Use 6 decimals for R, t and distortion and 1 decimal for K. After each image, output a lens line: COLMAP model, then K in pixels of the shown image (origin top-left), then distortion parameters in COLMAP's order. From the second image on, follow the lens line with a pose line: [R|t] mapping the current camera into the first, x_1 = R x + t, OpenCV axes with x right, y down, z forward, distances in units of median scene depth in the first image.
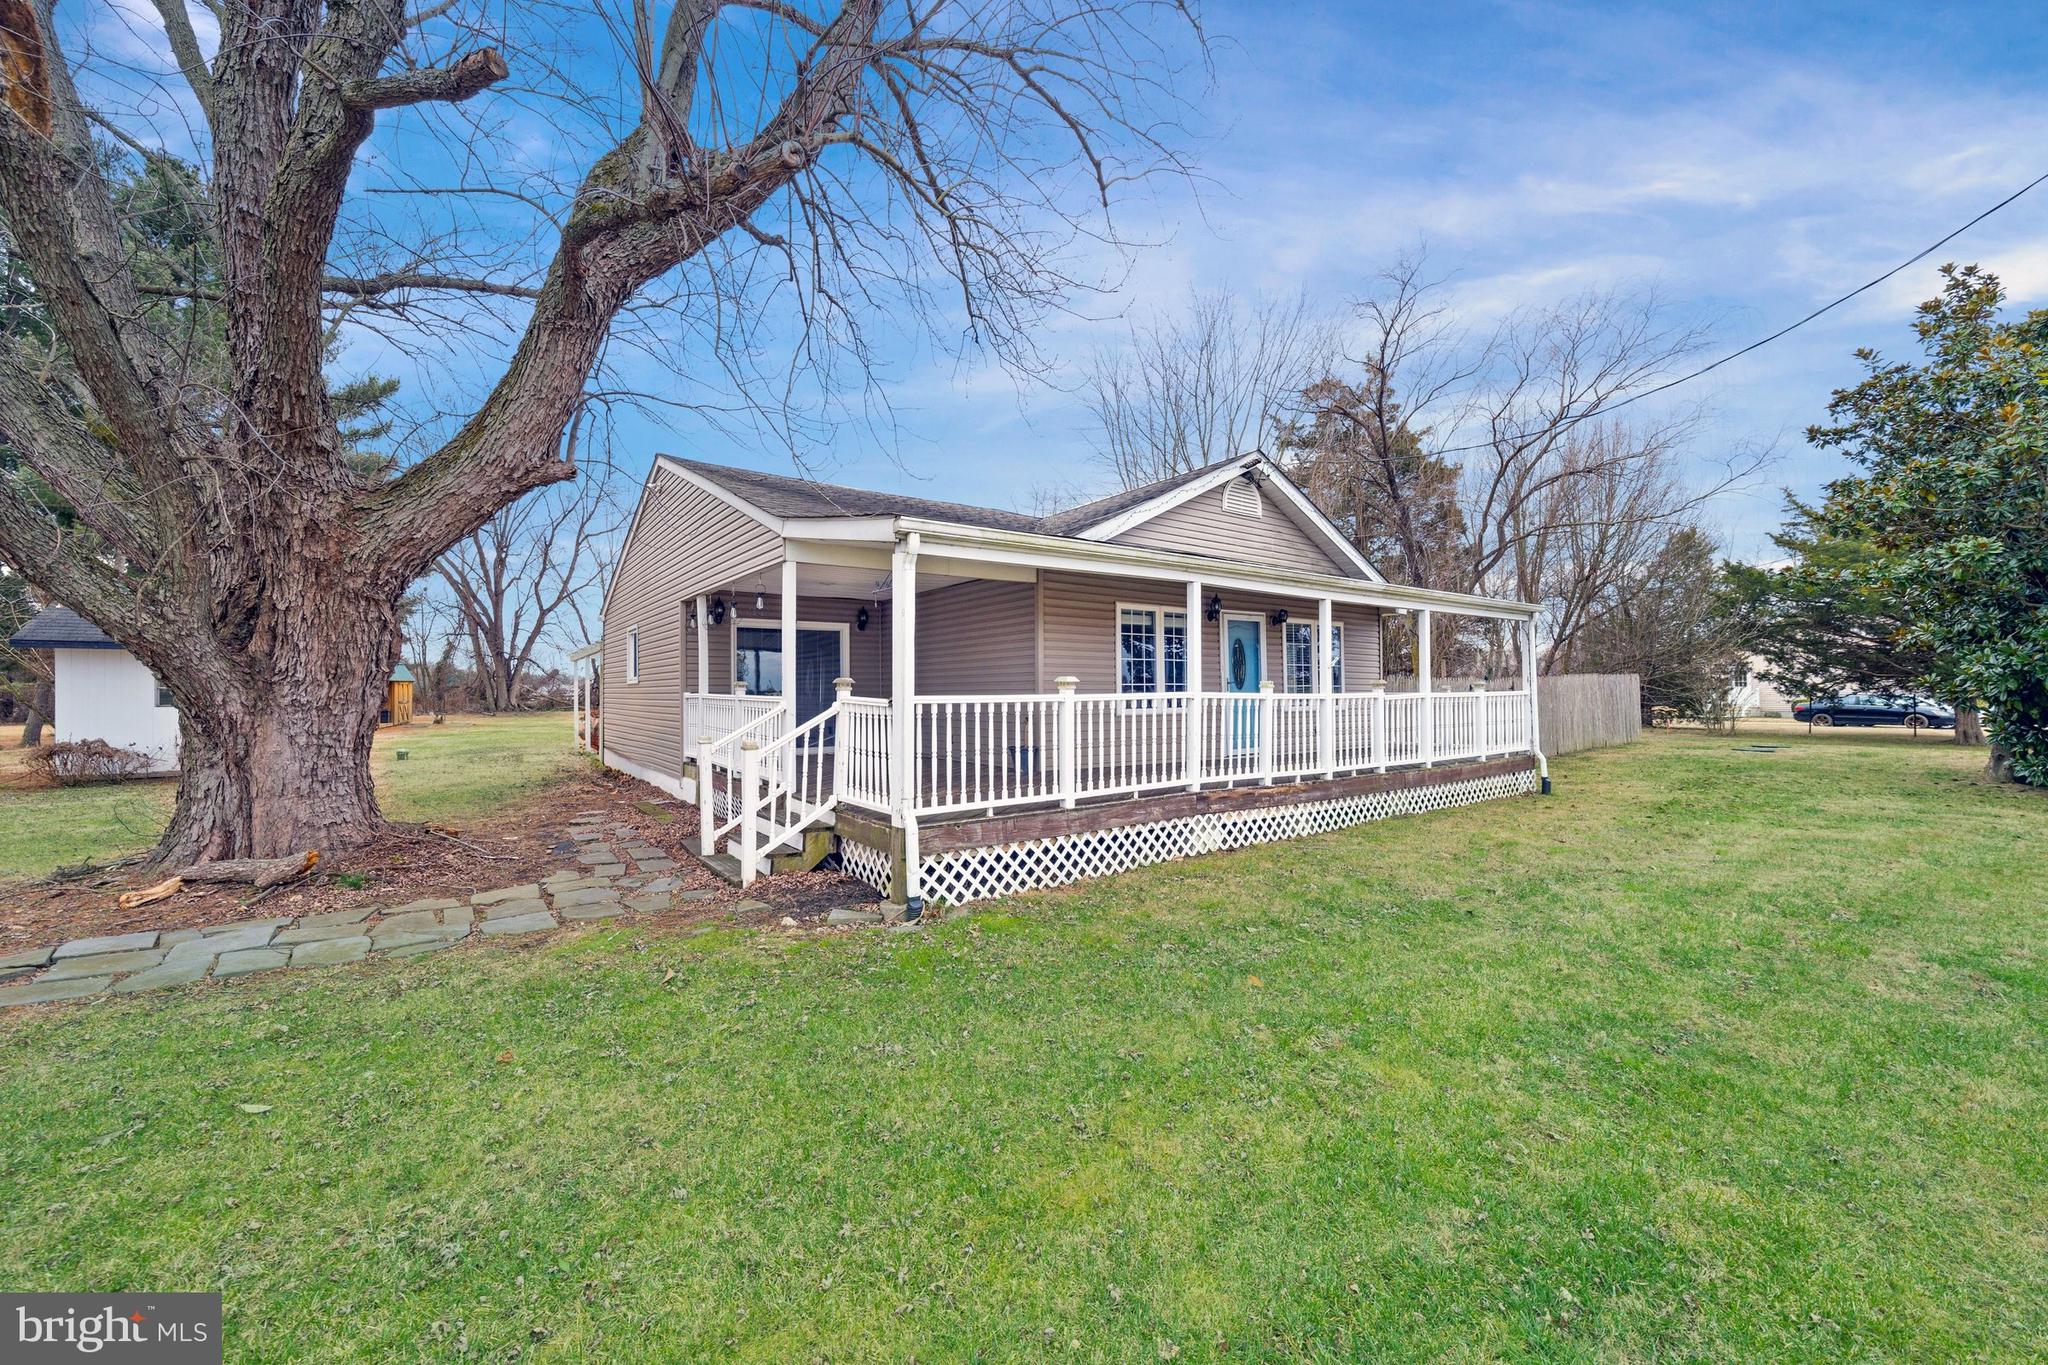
lens RADIAL K [[796.7, 0, 1028.4], [0, 796.7, 672.7], [0, 0, 1]] dist [-0.000397, -0.000341]
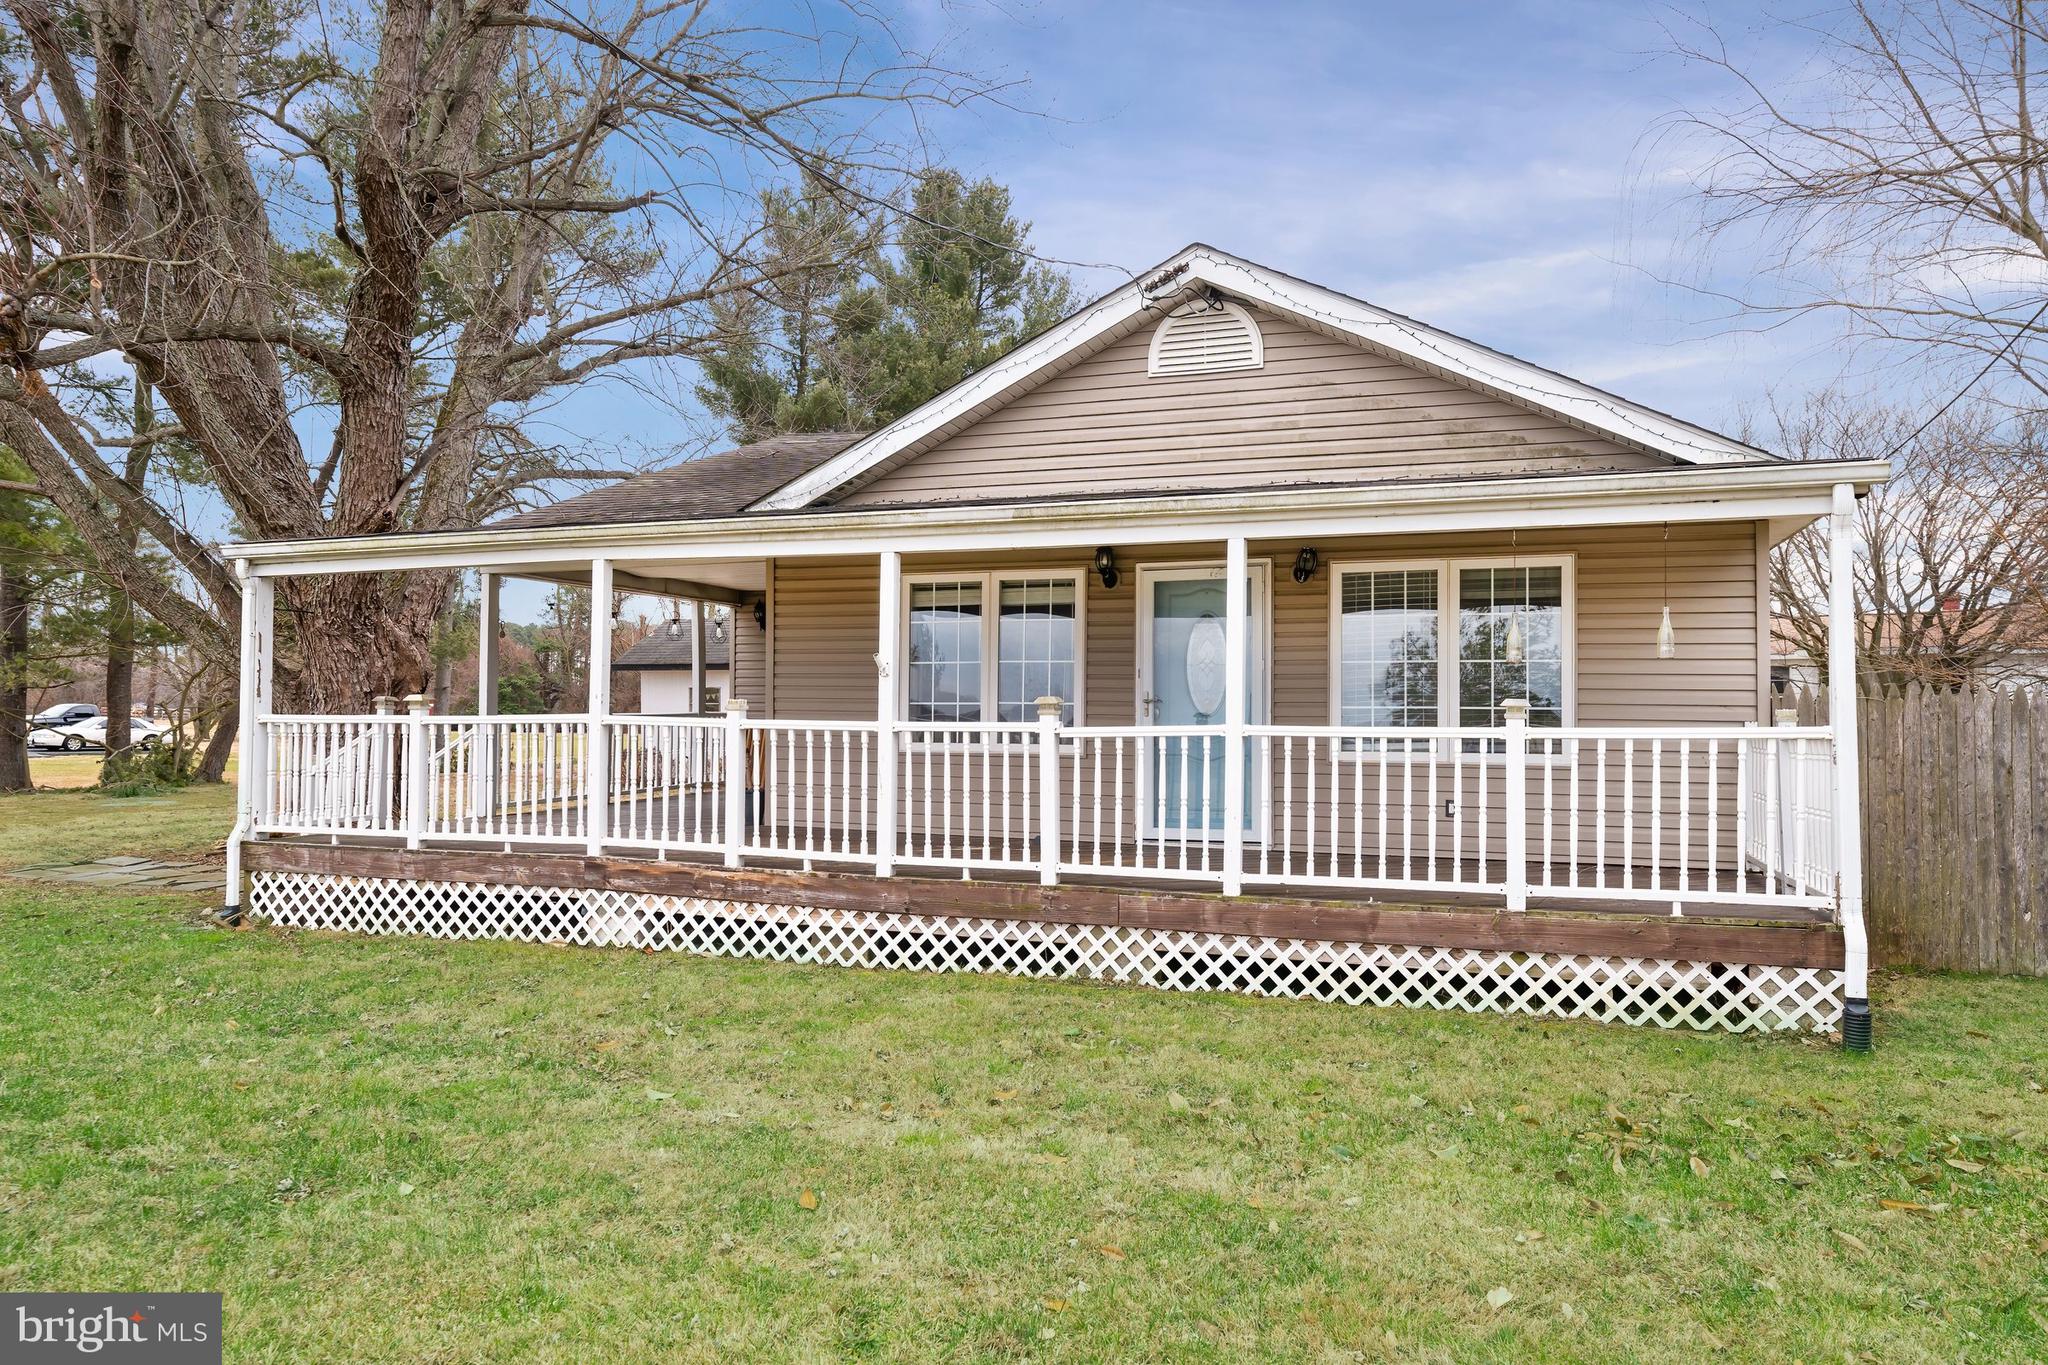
lens RADIAL K [[929.6, 0, 1031.2], [0, 929.6, 692.5], [0, 0, 1]] dist [-0.007919, -0.000247]
pose [[0.655651, -0.006823, -0.755033, 0.796359], [0.002778, 0.999974, -0.006623, 0.006815], [0.755059, 0.002245, 0.655653, 0.547050]]
